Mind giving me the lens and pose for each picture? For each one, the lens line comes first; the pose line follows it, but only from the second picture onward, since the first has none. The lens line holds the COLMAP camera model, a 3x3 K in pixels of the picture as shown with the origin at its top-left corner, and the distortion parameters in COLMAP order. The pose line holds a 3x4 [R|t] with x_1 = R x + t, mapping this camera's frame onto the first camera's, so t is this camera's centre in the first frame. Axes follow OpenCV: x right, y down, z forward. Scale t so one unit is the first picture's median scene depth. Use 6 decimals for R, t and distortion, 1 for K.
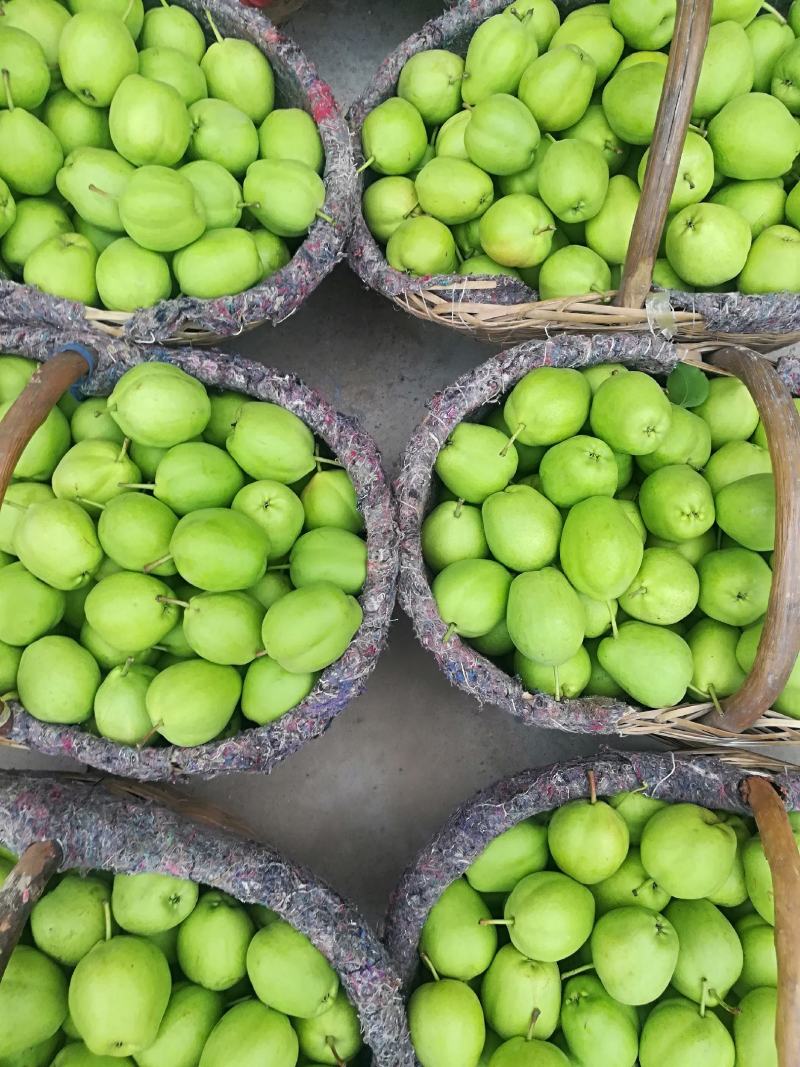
lens RADIAL K [[827.5, 0, 401.4], [0, 827.5, 533.4], [0, 0, 1]] dist [-0.004264, -0.016598]
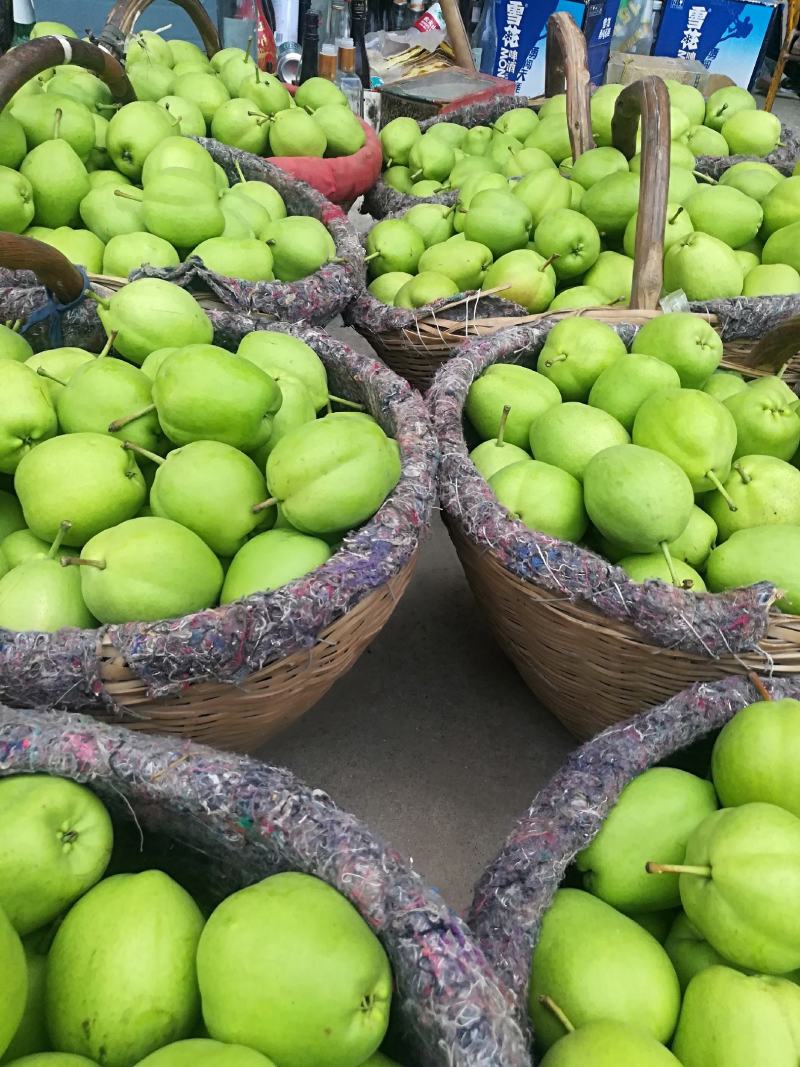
lens RADIAL K [[827.5, 0, 397.3], [0, 827.5, 538.5], [0, 0, 1]] dist [-0.004264, -0.016598]
pose [[0.996082, 0.019621, 0.086235, -0.111255], [0.037115, 0.792311, -0.608988, 0.590003], [-0.080274, 0.609802, 0.788478, 0.438581]]
